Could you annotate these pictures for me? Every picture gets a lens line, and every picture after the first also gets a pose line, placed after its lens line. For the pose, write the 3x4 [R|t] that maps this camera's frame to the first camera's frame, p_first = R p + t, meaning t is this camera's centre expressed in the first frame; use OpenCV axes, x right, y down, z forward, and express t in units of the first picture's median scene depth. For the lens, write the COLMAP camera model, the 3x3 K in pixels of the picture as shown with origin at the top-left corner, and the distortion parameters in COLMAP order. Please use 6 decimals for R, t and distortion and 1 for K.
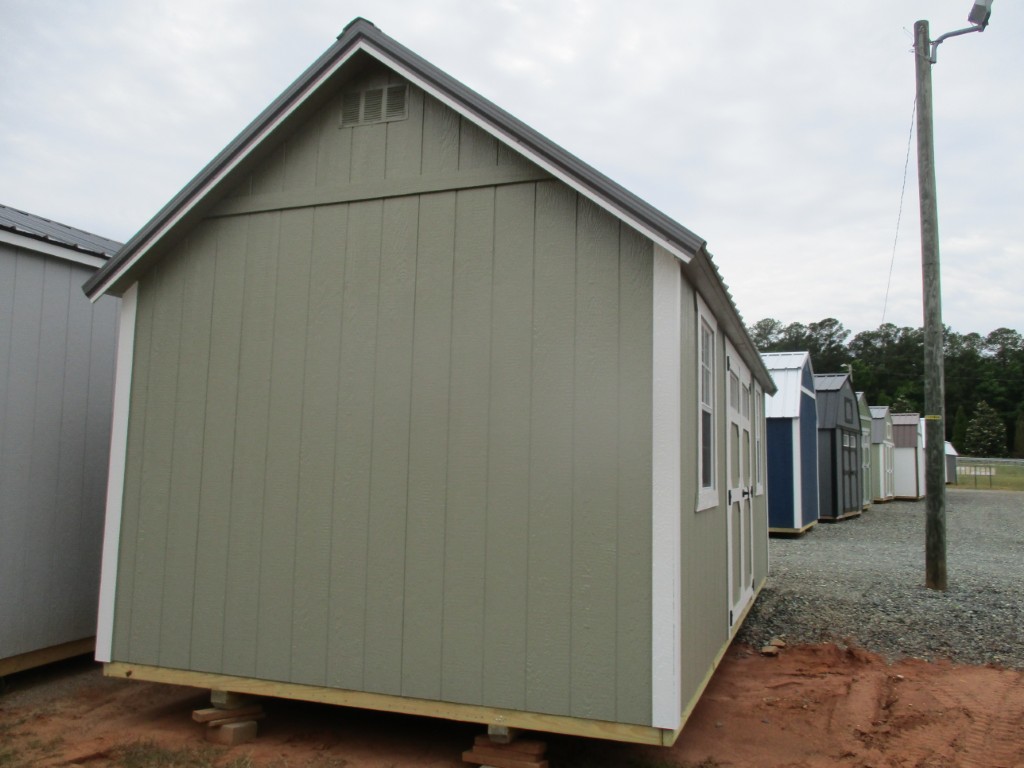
lens RADIAL K [[824.2, 0, 512.0], [0, 824.2, 384.0], [0, 0, 1]] dist [-0.024796, 0.000381]
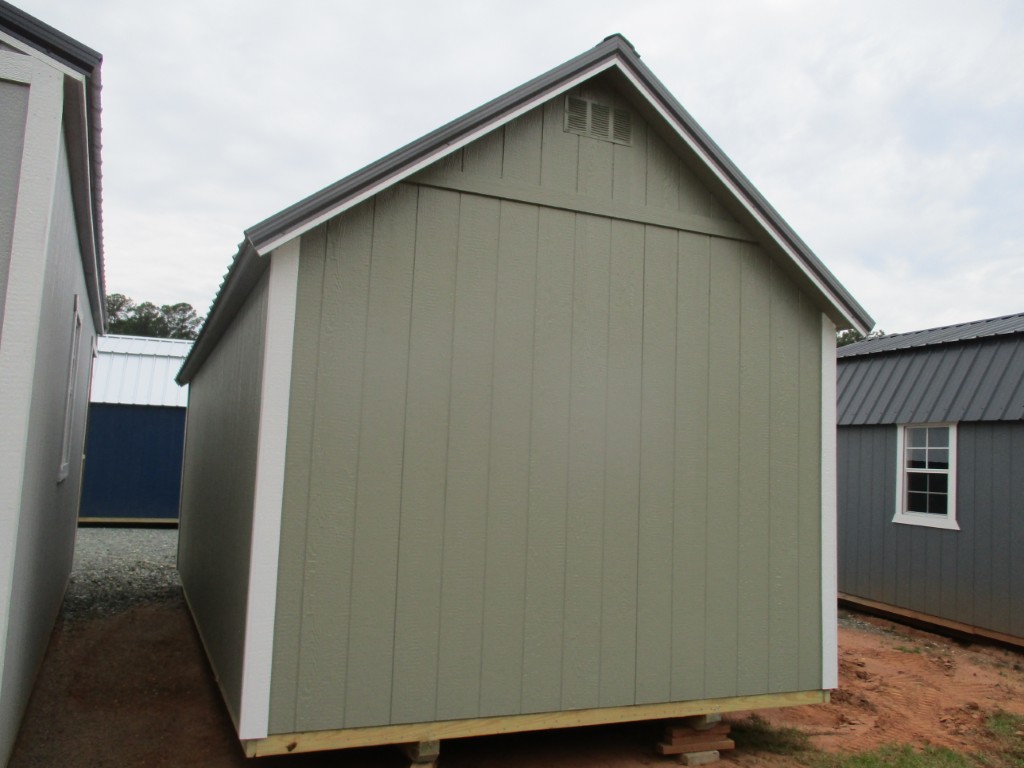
lens RADIAL K [[836.1, 0, 512.4], [0, 836.1, 388.7], [0, 0, 1]] dist [-0.027650, -0.001769]
pose [[0.734218, 0.085029, 0.673568, -0.924292], [-0.096727, 0.995106, -0.020182, 0.015092], [-0.671987, -0.050335, 0.738850, 0.317703]]
